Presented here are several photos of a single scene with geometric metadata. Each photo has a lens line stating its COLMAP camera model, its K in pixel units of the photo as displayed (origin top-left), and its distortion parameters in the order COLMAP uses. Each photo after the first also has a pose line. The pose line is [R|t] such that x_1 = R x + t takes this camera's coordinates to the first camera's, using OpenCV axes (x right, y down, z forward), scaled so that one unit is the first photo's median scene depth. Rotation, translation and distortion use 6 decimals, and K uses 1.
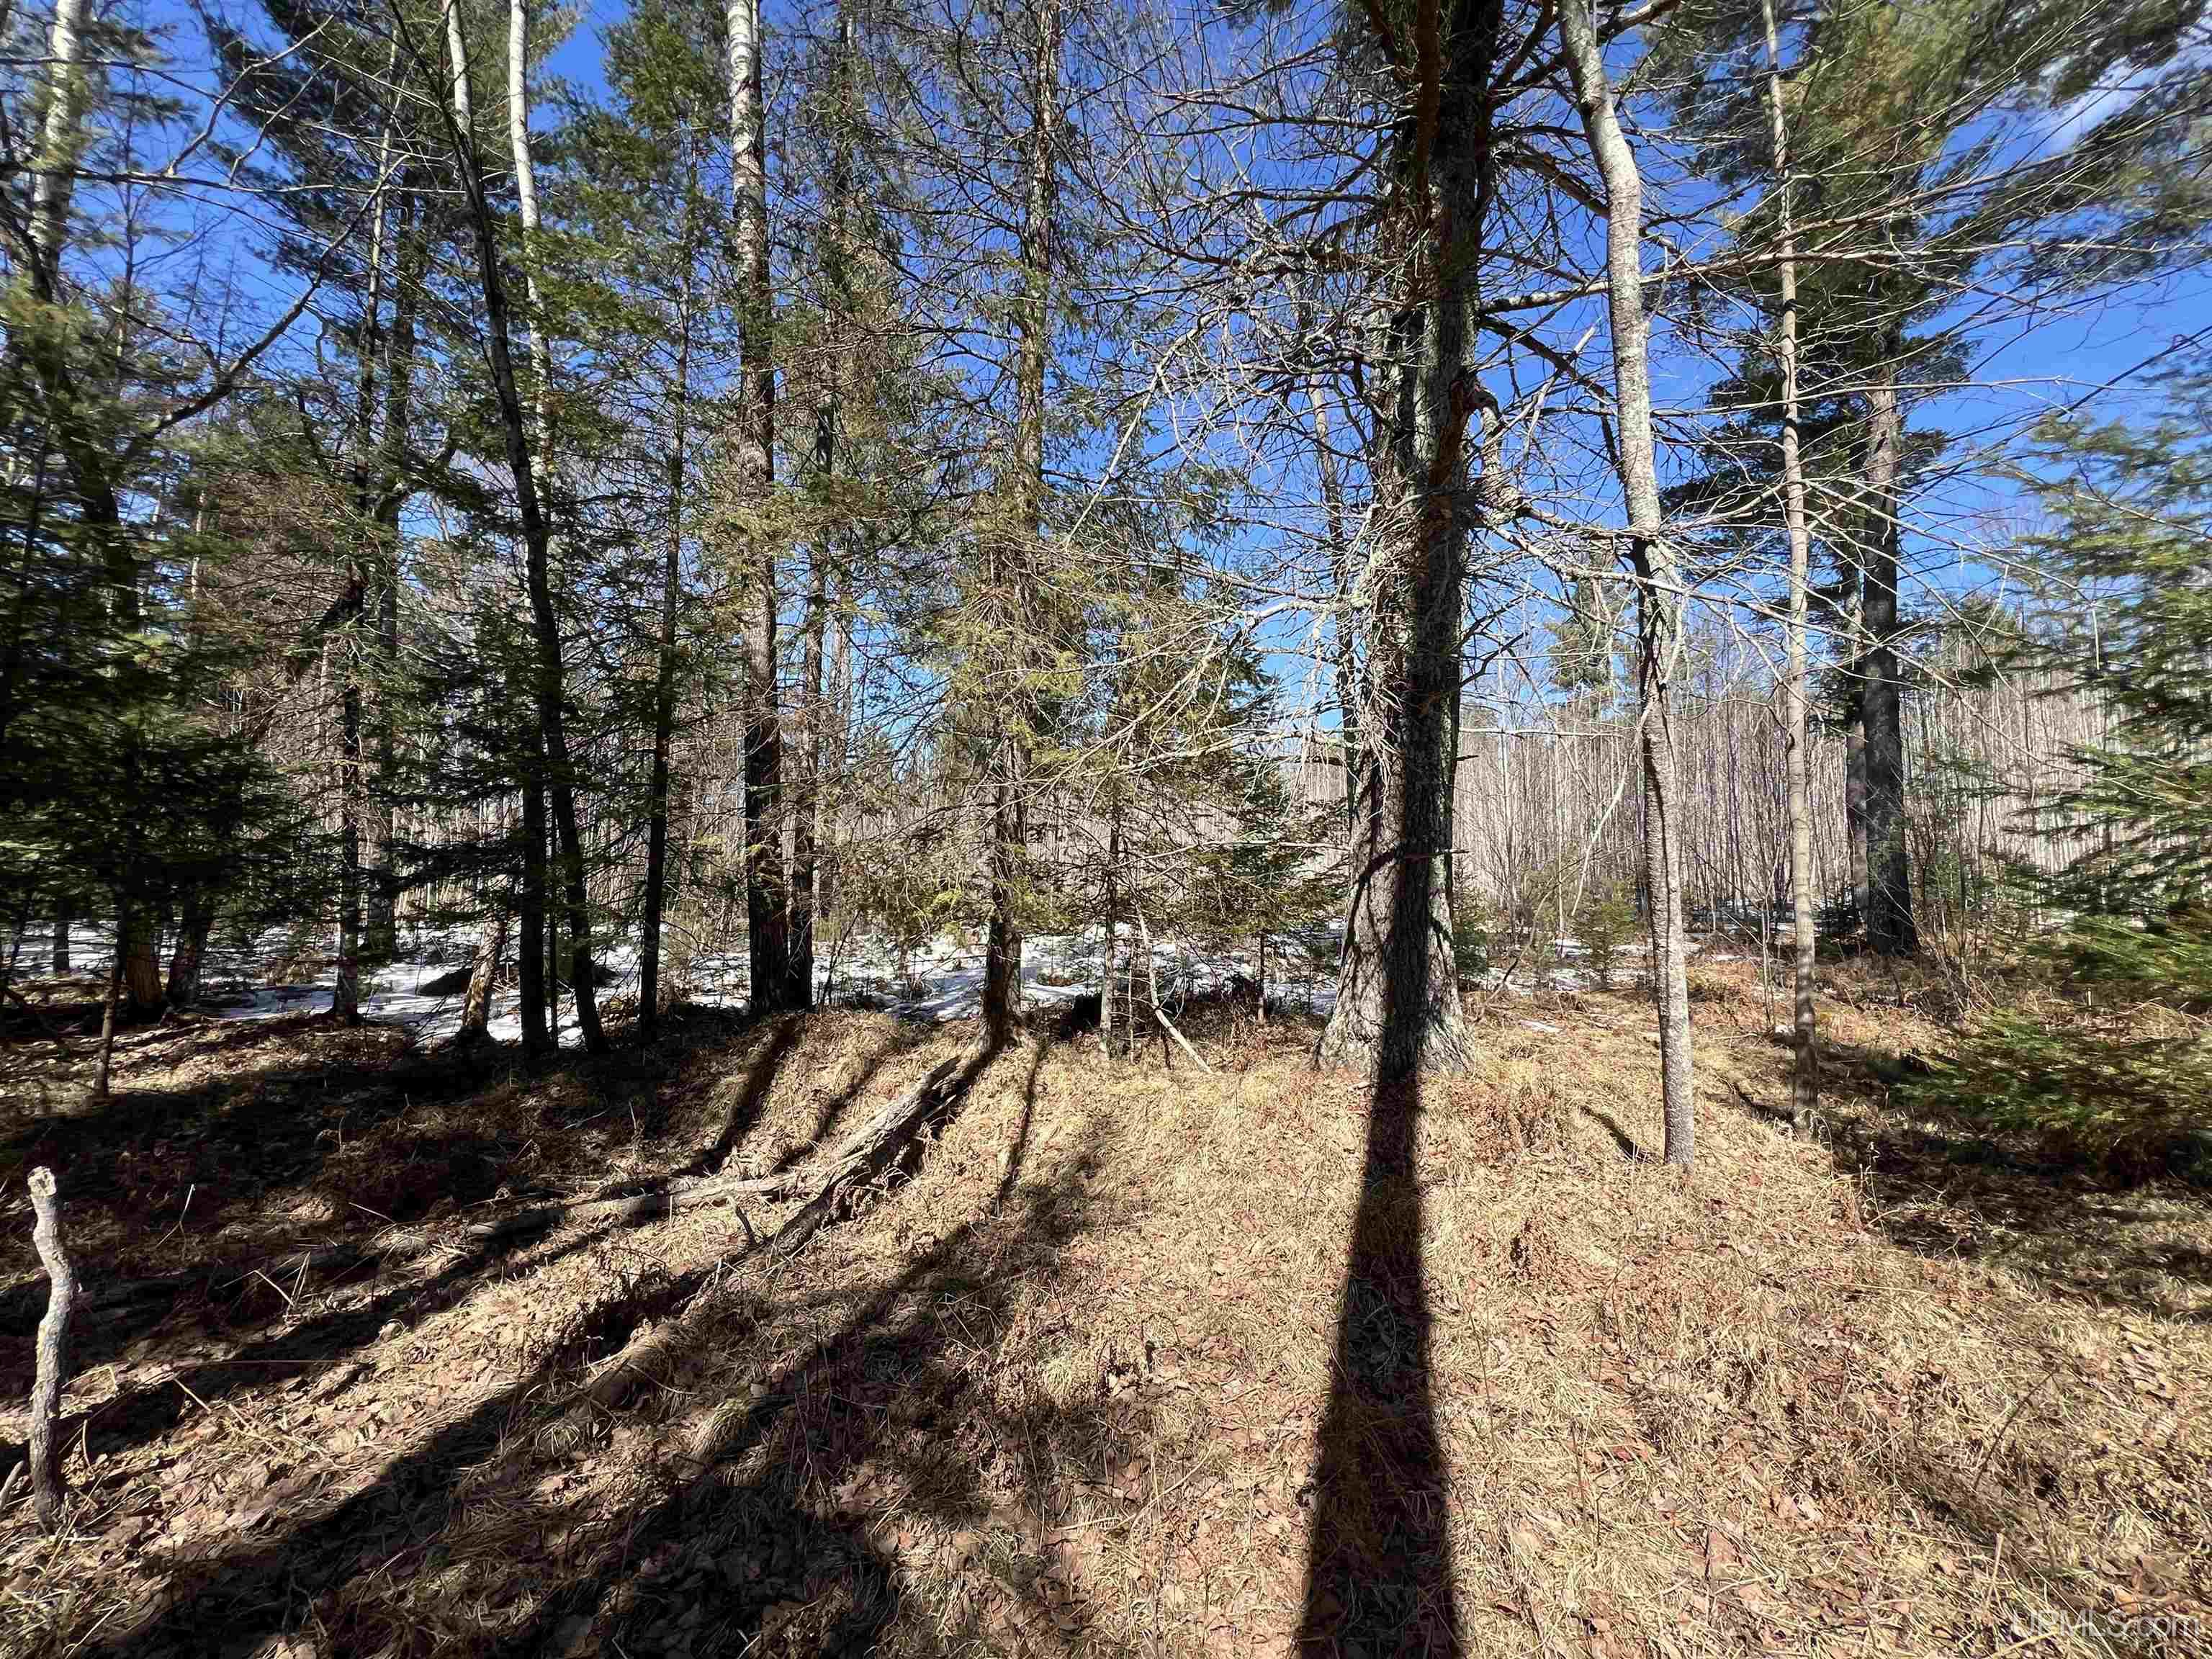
lens RADIAL K [[891.2, 0, 1103.8], [0, 891.2, 821.8], [0, 0, 1]] dist [0.000475, 0.000273]
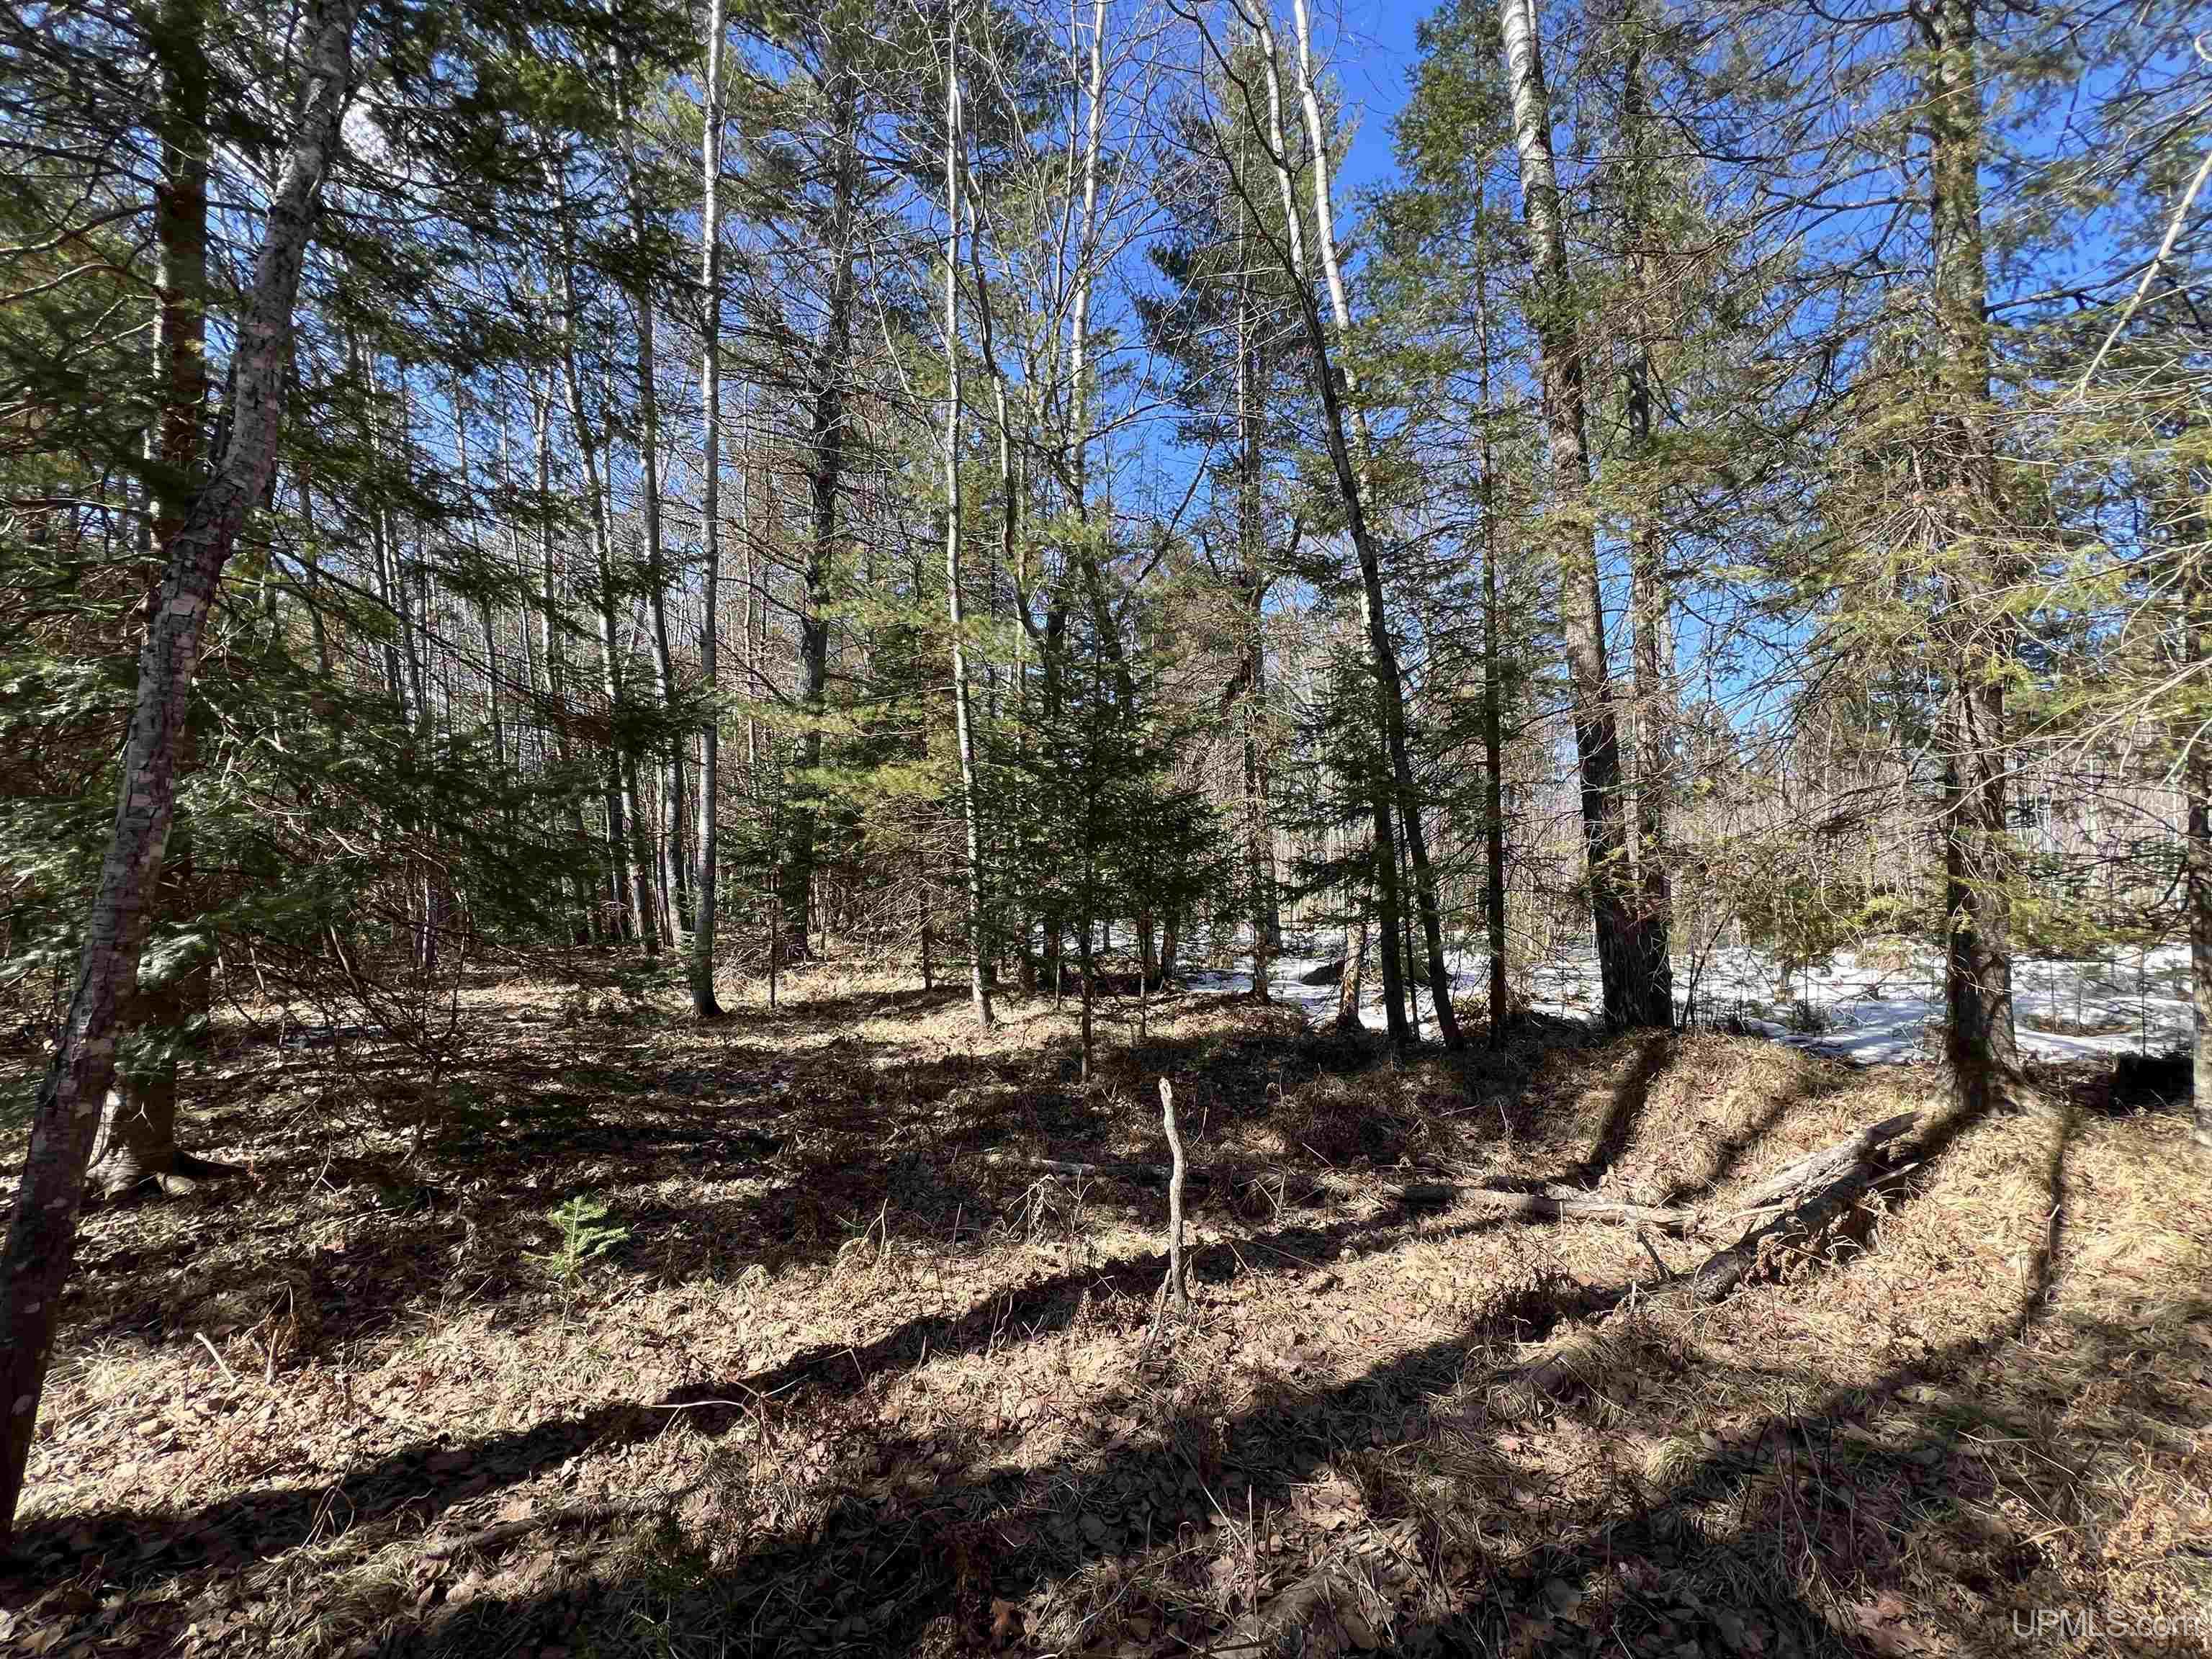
lens RADIAL K [[891.2, 0, 1103.8], [0, 891.2, 821.8], [0, 0, 1]] dist [0.000475, 0.000273]
pose [[0.650811, -0.068626, -0.756132, -0.021511], [0.062827, 0.997359, -0.036444, -0.001461], [0.756636, -0.023788, 0.653404, -0.021706]]
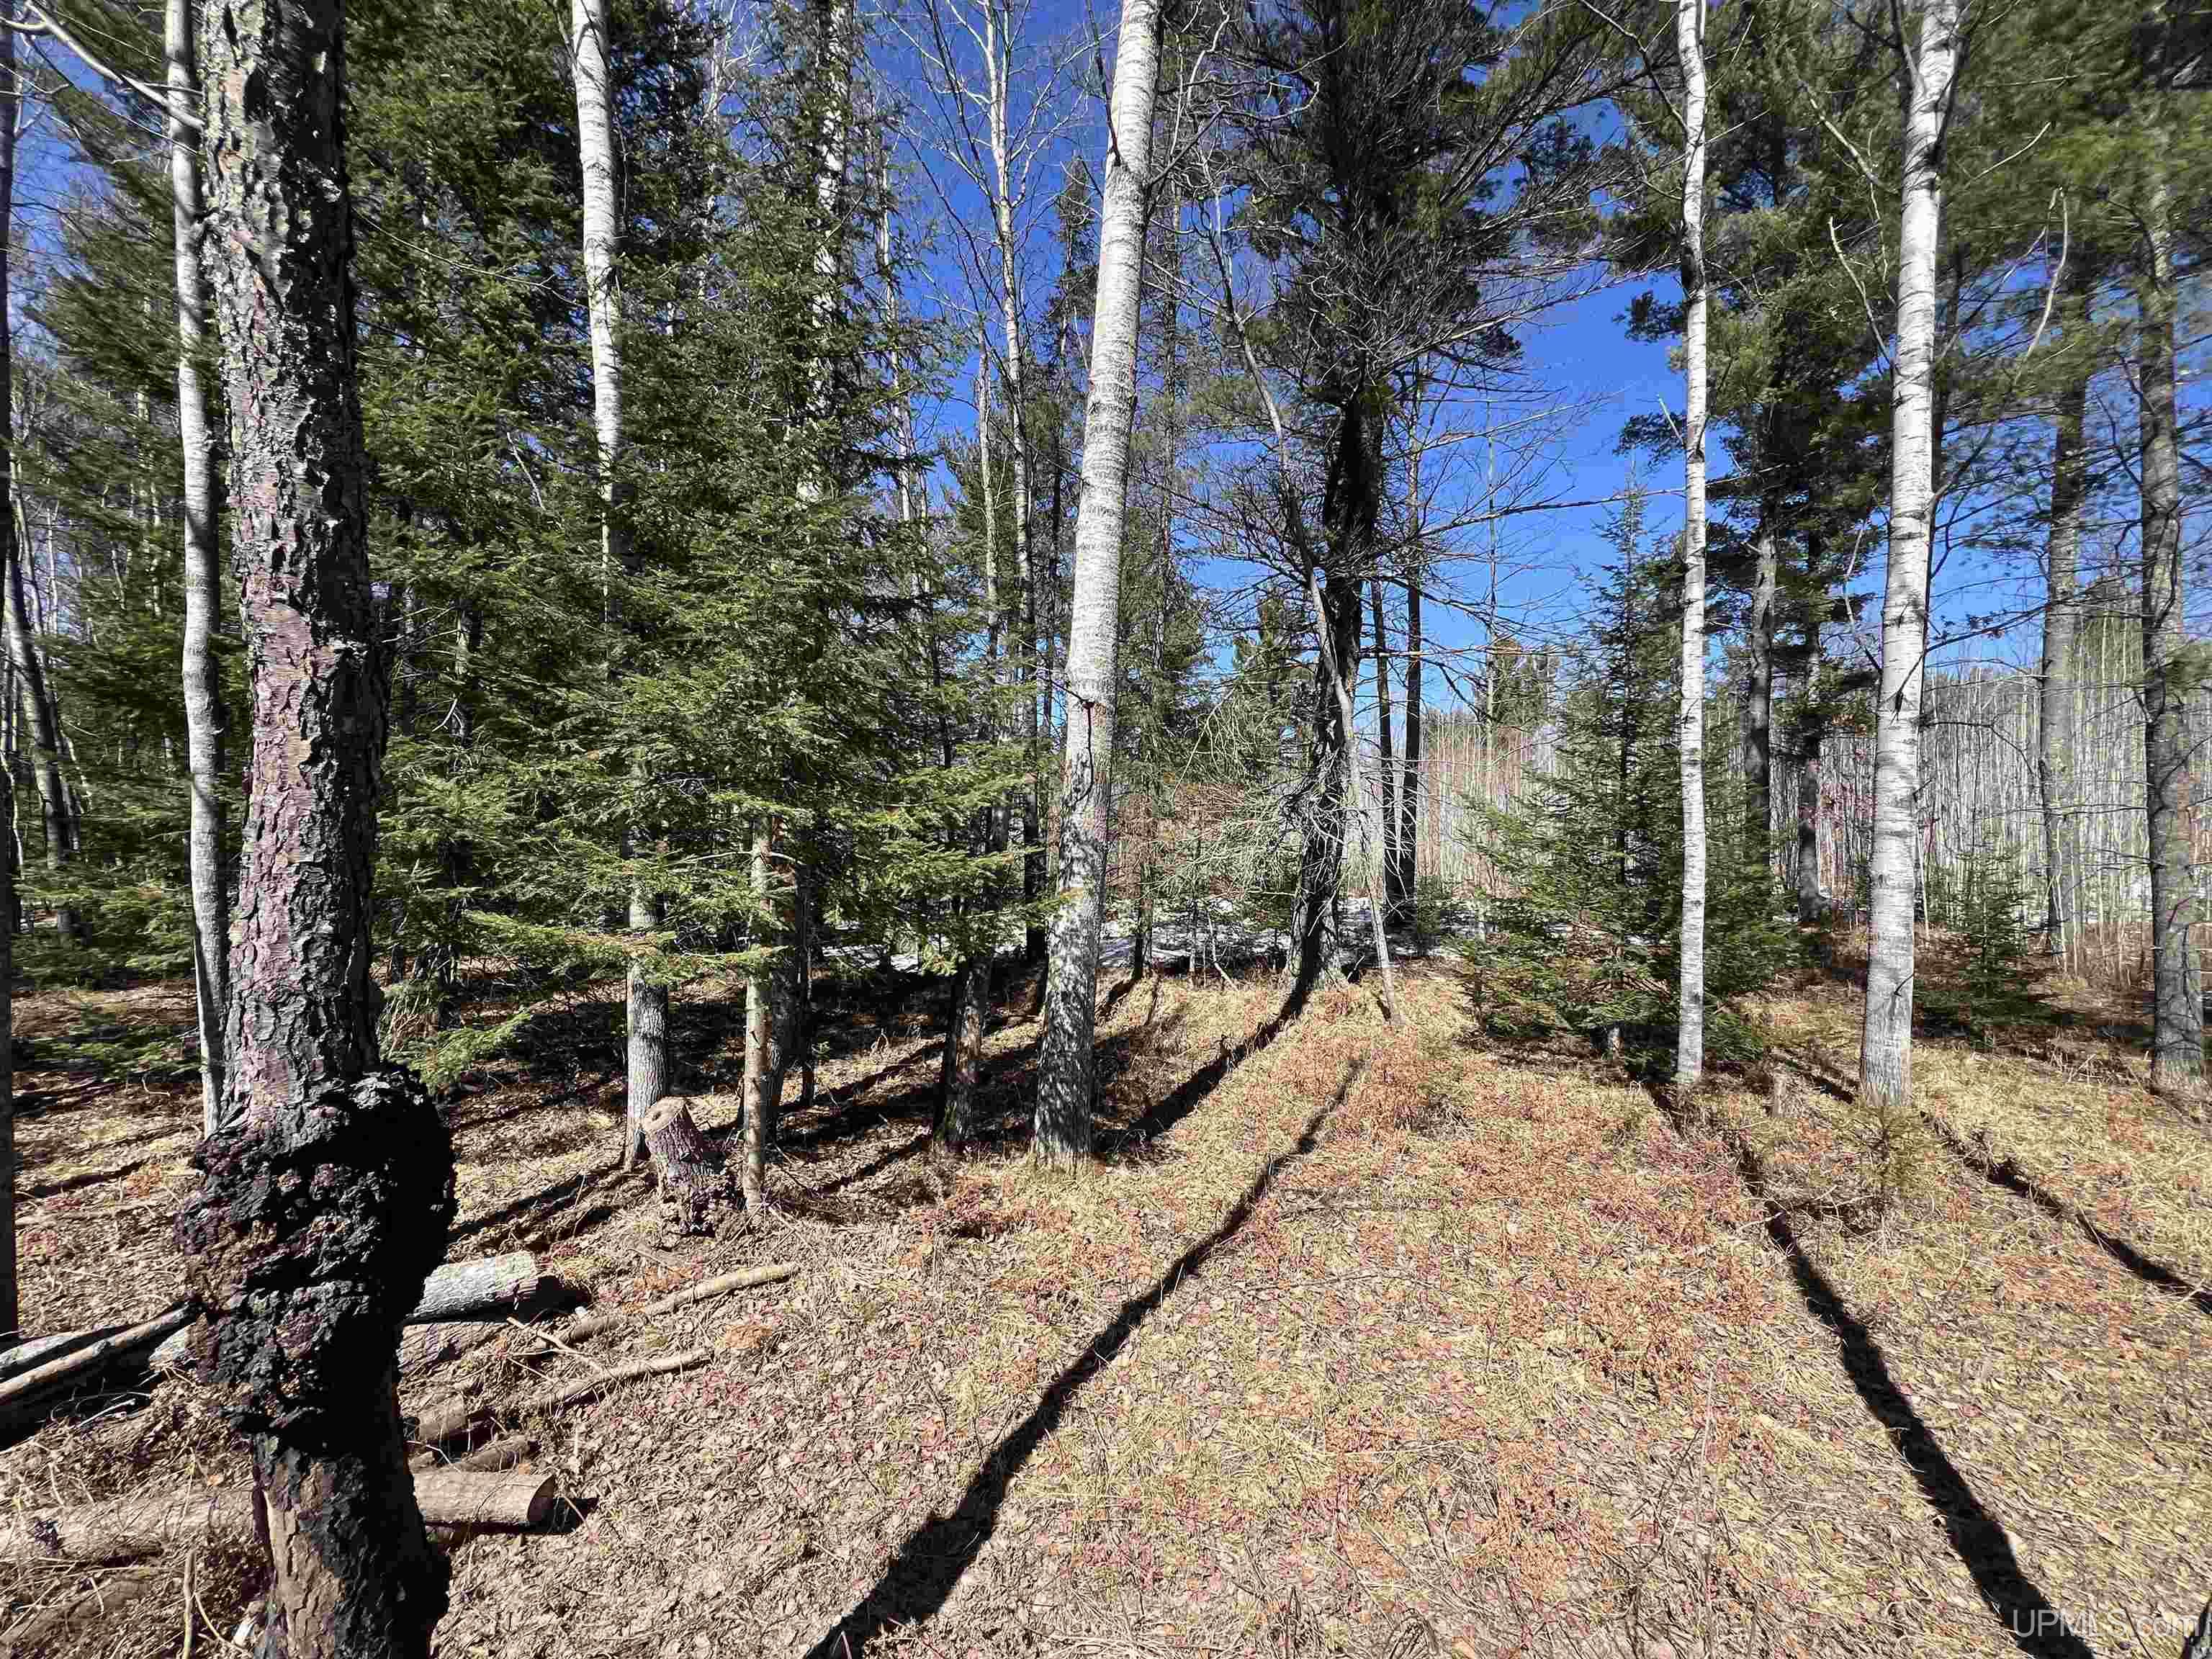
lens RADIAL K [[891.2, 0, 1103.8], [0, 891.2, 821.8], [0, 0, 1]] dist [0.000475, 0.000273]
pose [[0.991076, 0.008950, -0.132995, 0.101221], [-0.003926, 0.999271, 0.037985, -0.266137], [0.133238, -0.037124, 0.990389, -1.458875]]
